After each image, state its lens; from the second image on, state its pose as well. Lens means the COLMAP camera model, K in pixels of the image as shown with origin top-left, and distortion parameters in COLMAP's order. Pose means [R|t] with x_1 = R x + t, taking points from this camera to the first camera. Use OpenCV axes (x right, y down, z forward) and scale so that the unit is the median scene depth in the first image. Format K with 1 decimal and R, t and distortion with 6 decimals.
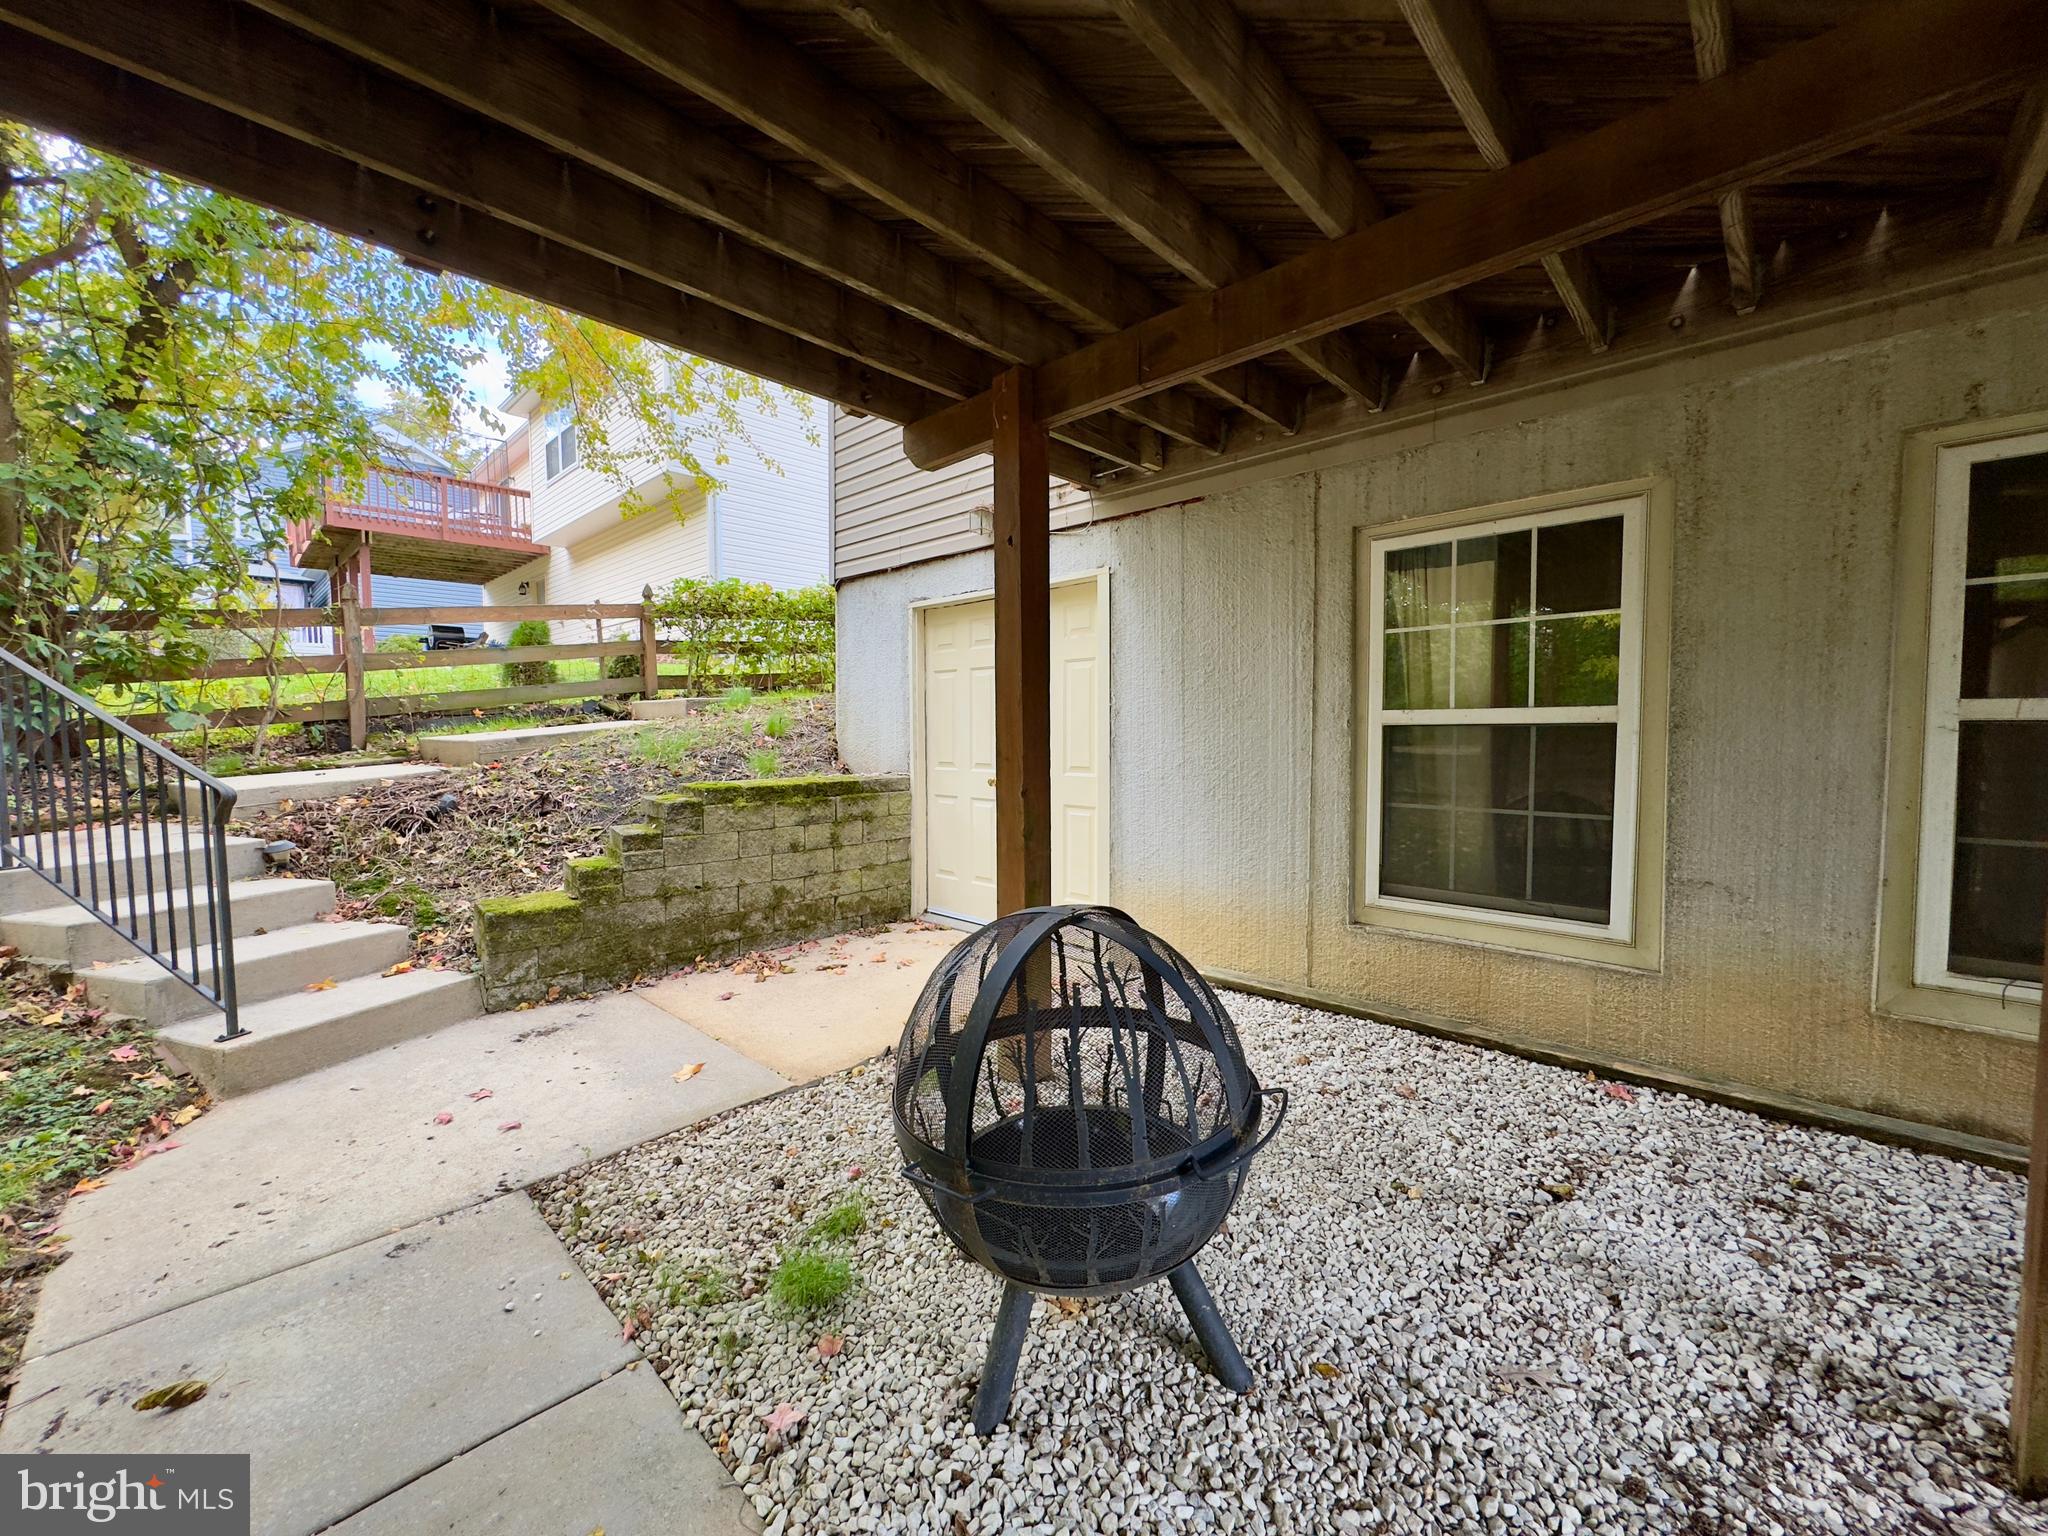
lens RADIAL K [[811.2, 0, 1028.8], [0, 811.2, 769.2], [0, 0, 1]] dist [0.001360, -0.000635]
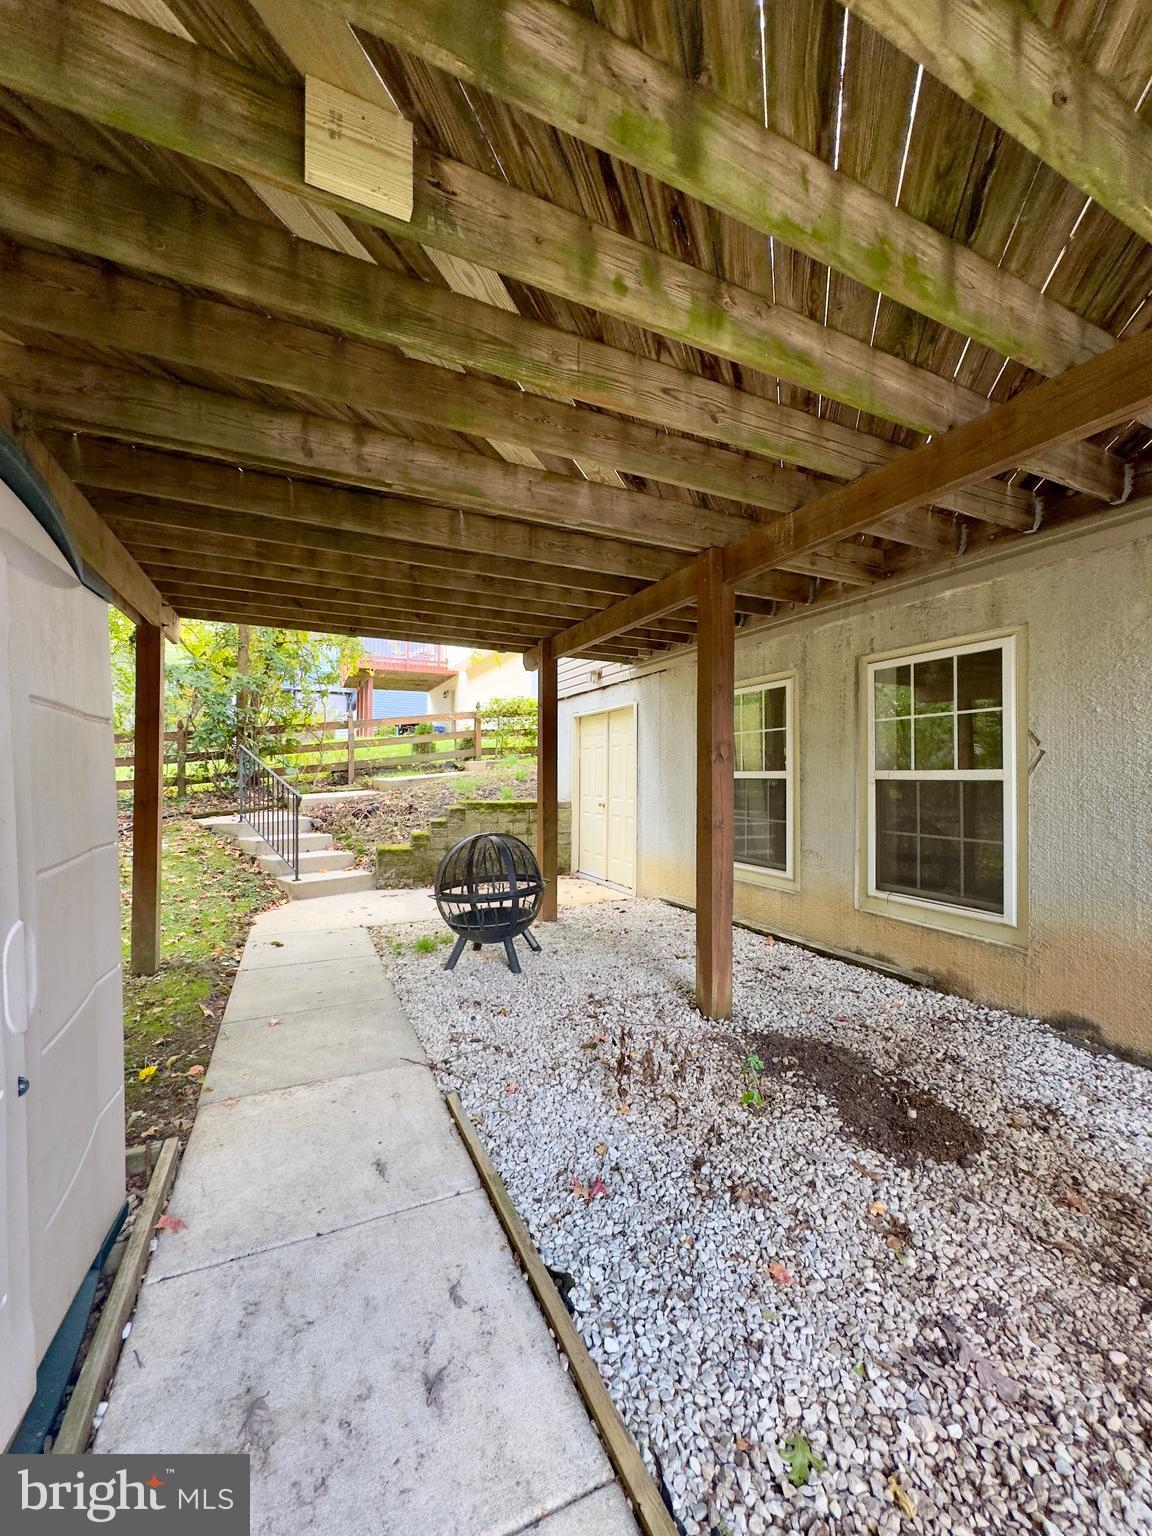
lens RADIAL K [[608.4, 0, 575.0], [0, 608.4, 771.1], [0, 0, 1]] dist [0.001360, -0.000635]
pose [[0.932588, 0.009456, -0.360820, 0.433914], [-0.031589, 0.997959, -0.055495, 0.017518], [0.359559, 0.063152, 0.930983, -0.412720]]
